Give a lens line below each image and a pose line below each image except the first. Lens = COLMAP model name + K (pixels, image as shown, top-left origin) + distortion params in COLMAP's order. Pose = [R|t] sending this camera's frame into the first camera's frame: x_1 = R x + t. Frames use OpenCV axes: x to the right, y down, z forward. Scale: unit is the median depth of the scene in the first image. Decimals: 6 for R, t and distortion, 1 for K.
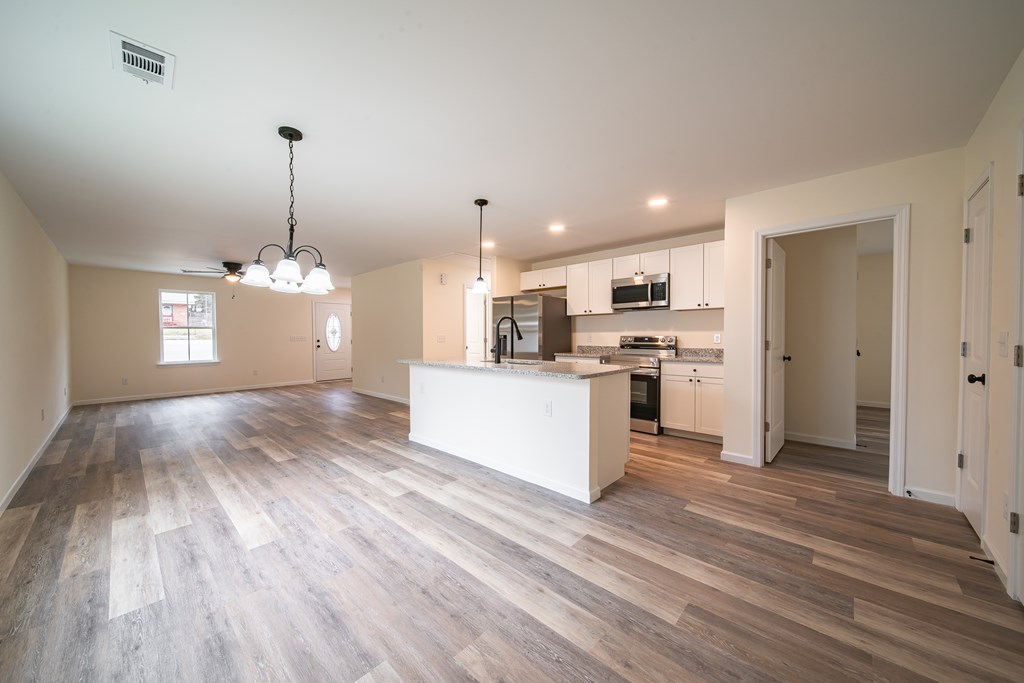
lens RADIAL K [[359.5, 0, 512.0], [0, 359.5, 341.5], [0, 0, 1]] dist [0.001165, 0.000188]
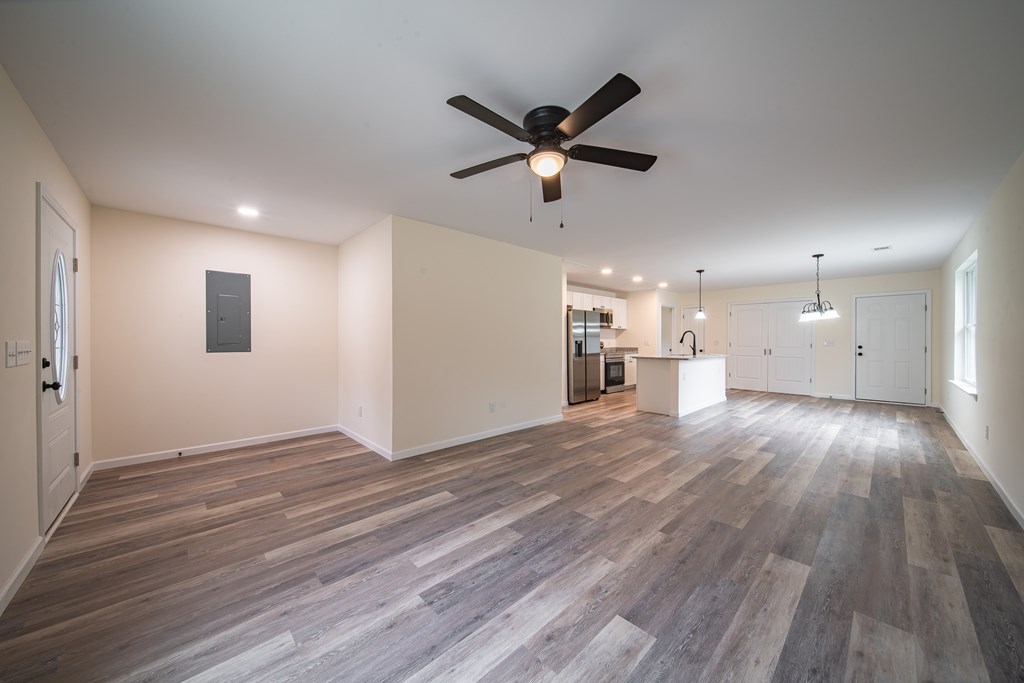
lens RADIAL K [[355.1, 0, 508.7], [0, 355.1, 341.9], [0, 0, 1]] dist [0.000033, -0.001951]
pose [[0.077041, 0.006886, 0.997004, -0.743681], [0.027806, 0.999572, -0.009052, -0.005541], [-0.996640, 0.028420, 0.076817, 0.685092]]
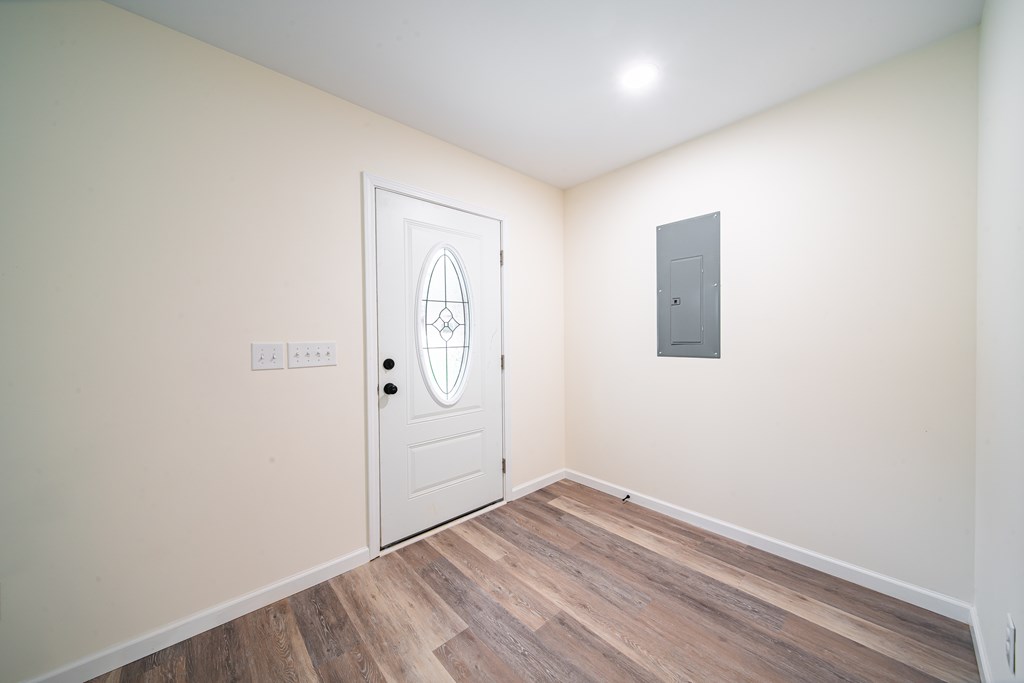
lens RADIAL K [[355.1, 0, 508.7], [0, 355.1, 341.9], [0, 0, 1]] dist [0.000033, -0.001951]
pose [[0.995202, 0.003203, -0.097790, -0.446053], [-0.004378, 0.999921, -0.011800, -0.013624], [0.097744, 0.012172, 0.995137, 0.793175]]
